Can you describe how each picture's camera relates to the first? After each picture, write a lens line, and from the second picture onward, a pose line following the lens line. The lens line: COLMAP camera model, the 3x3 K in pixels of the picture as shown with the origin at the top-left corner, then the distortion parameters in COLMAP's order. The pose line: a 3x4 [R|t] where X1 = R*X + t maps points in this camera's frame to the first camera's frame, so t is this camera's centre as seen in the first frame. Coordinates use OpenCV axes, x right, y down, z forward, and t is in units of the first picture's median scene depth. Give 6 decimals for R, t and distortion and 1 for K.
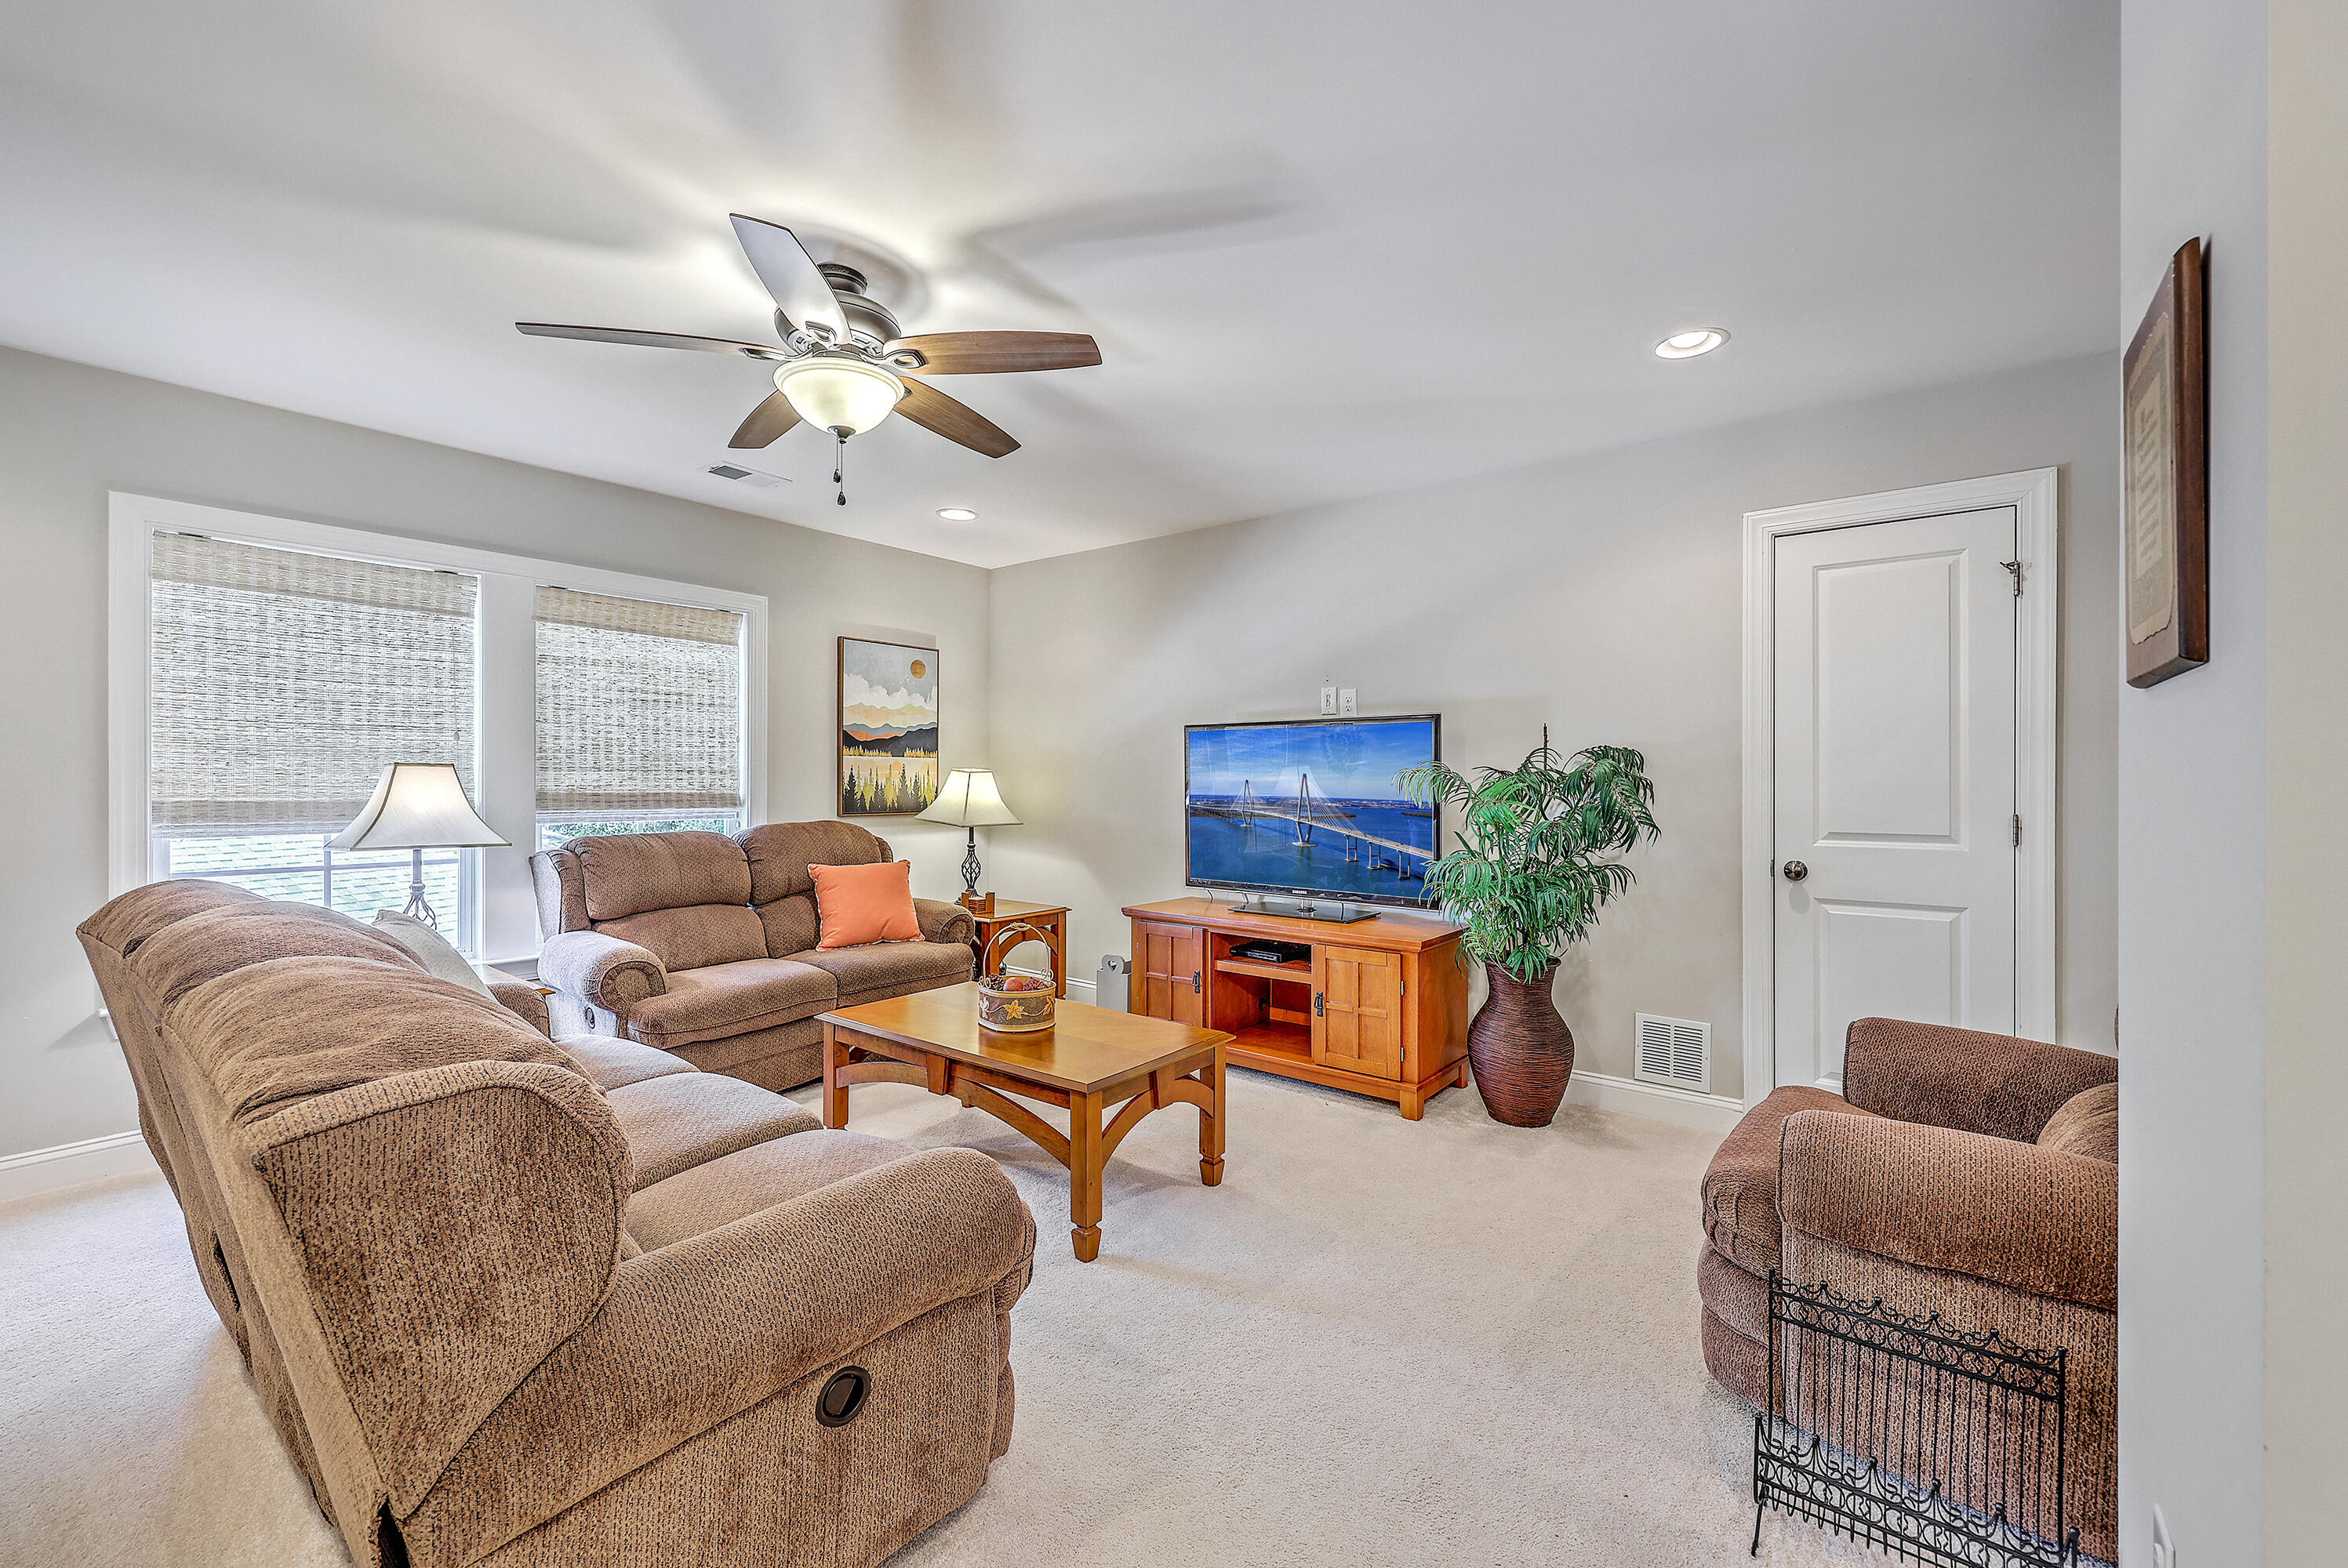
lens RADIAL K [[951.7, 0, 1199.3], [0, 951.7, 787.0], [0, 0, 1]] dist [0.002440, 0.000365]
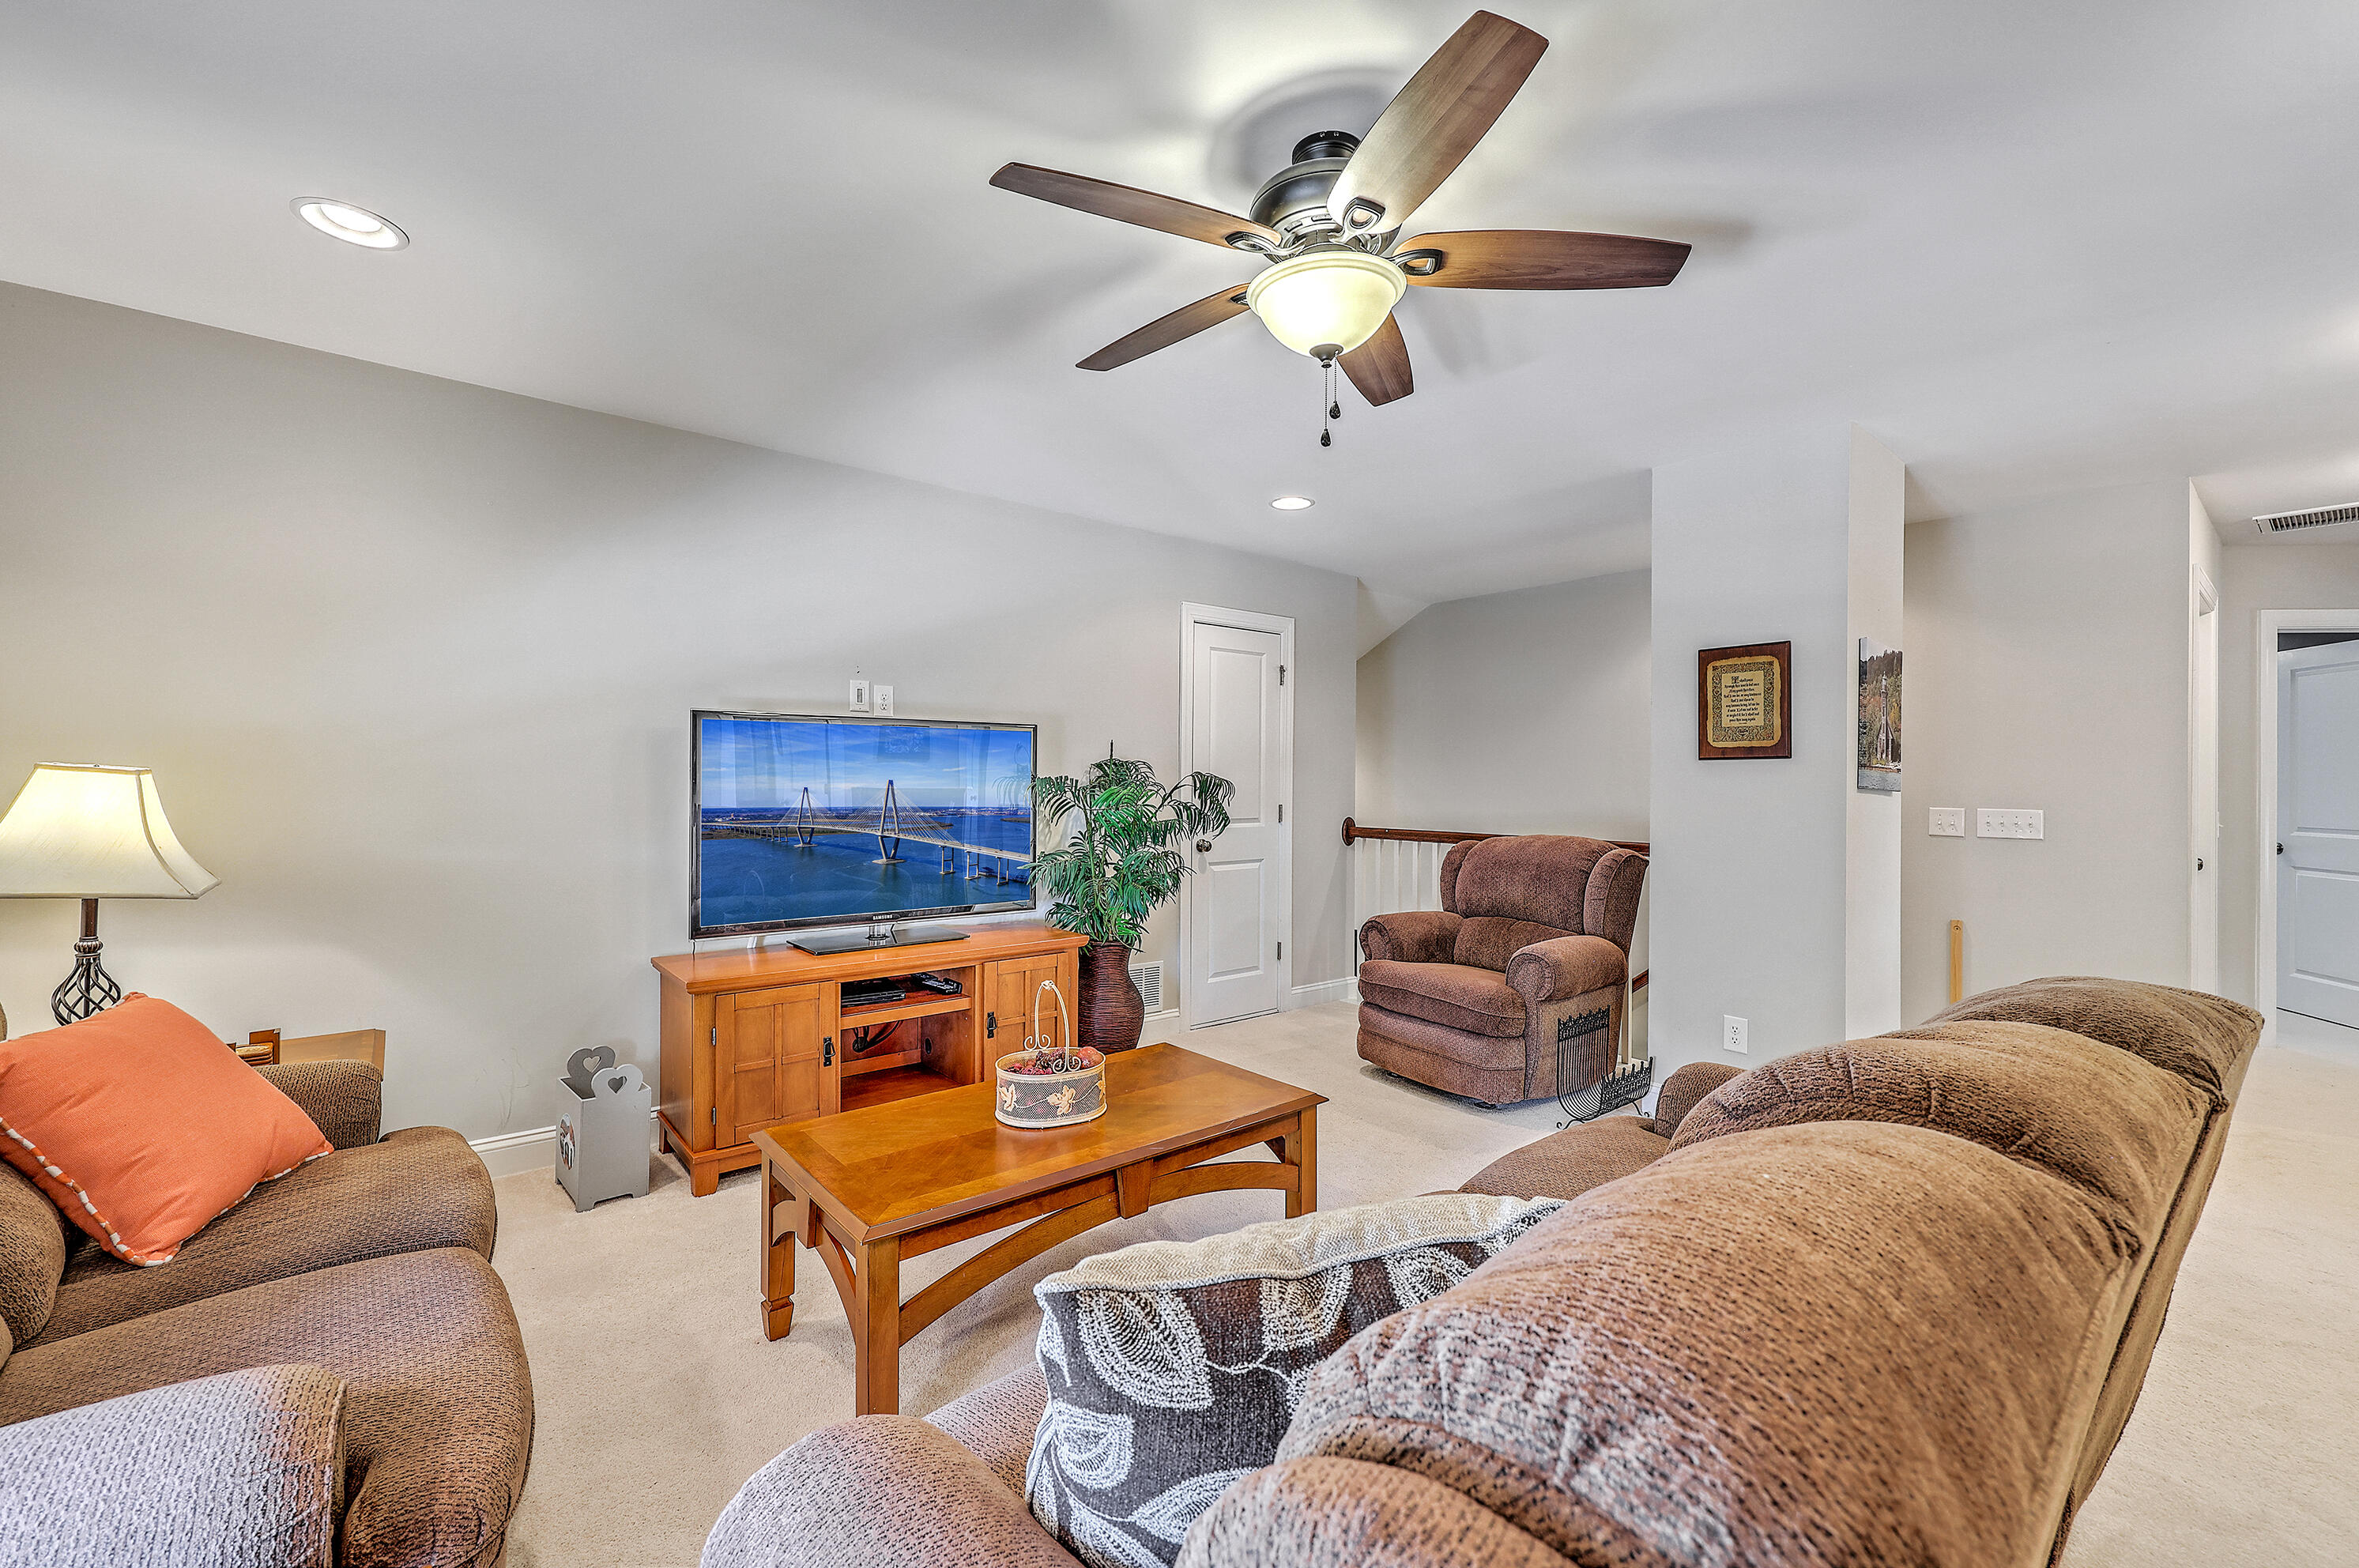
lens RADIAL K [[956.3, 0, 1182.2], [0, 956.3, 777.0], [0, 0, 1]] dist [0.002440, 0.000365]
pose [[0.226758, 0.005574, 0.973935, -0.654771], [0.006800, 0.999950, -0.007306, -0.008116], [-0.973927, 0.008279, 0.226709, 0.520885]]
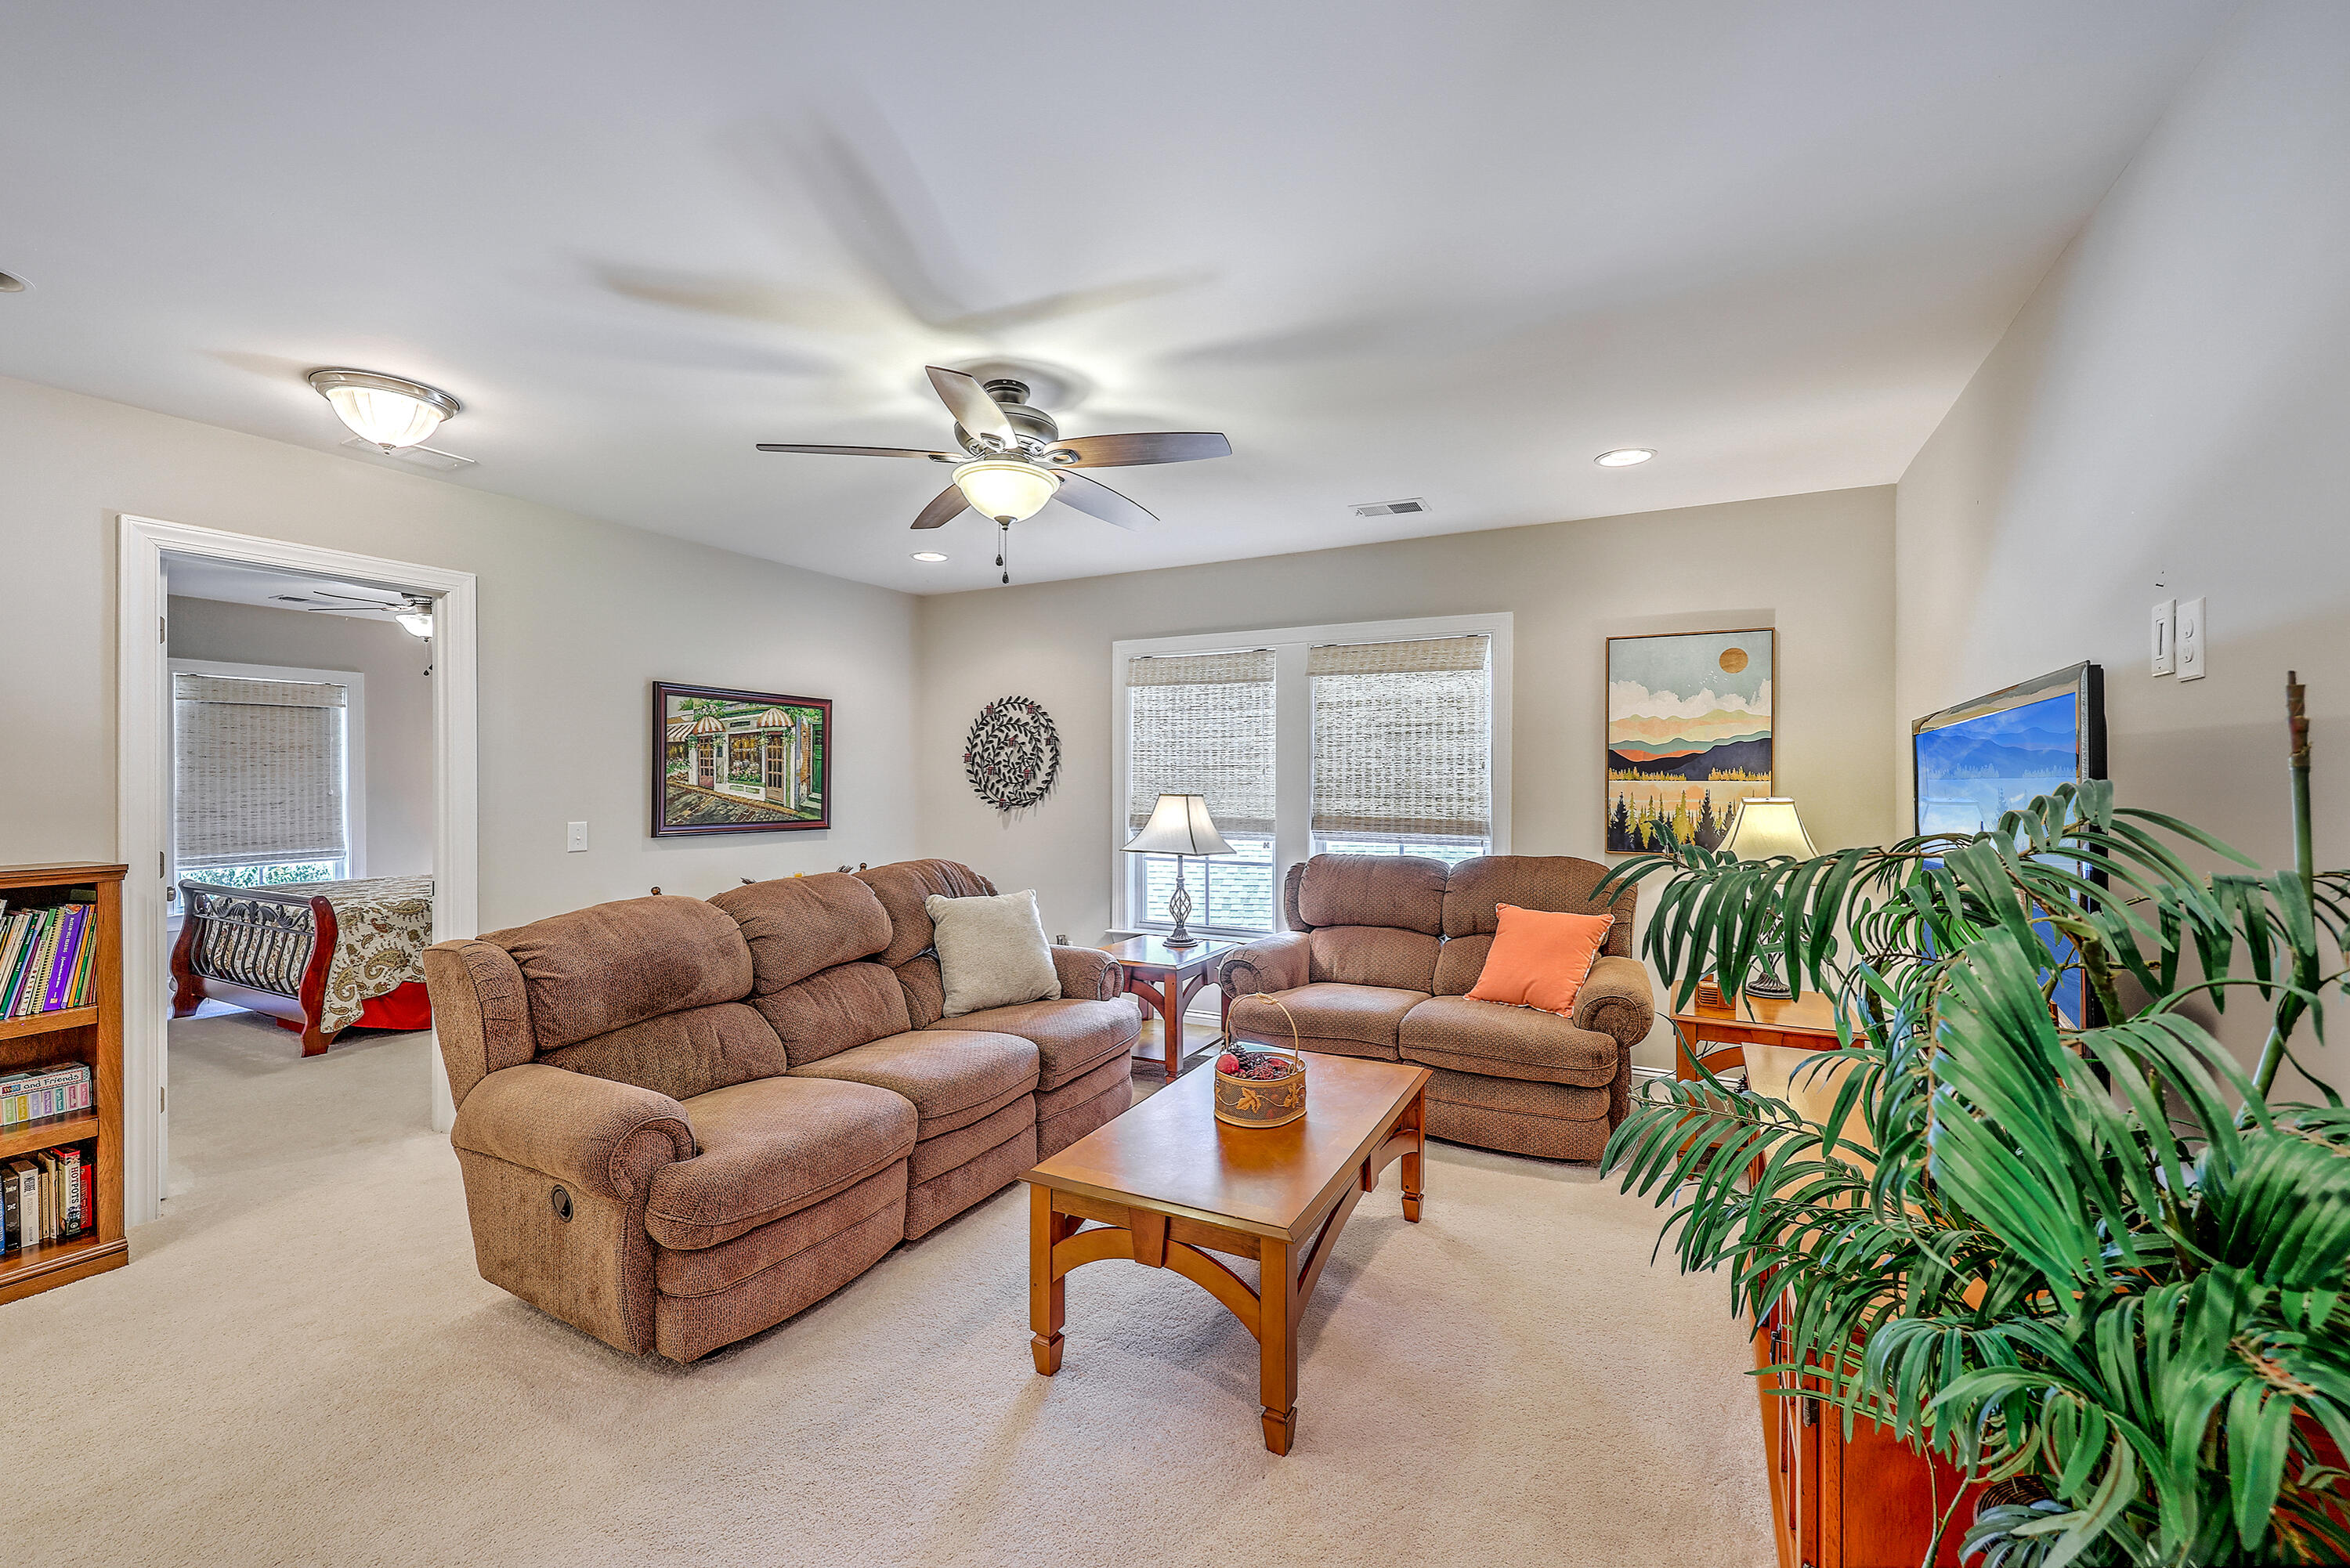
lens RADIAL K [[952.6, 0, 1175.3], [0, 952.6, 785.0], [0, 0, 1]] dist [0.002440, 0.000365]
pose [[0.168179, 0.003826, -0.985749, 0.444888], [-0.010428, 0.999943, 0.002102, -0.030776], [0.985701, 0.009926, 0.168209, 0.559366]]
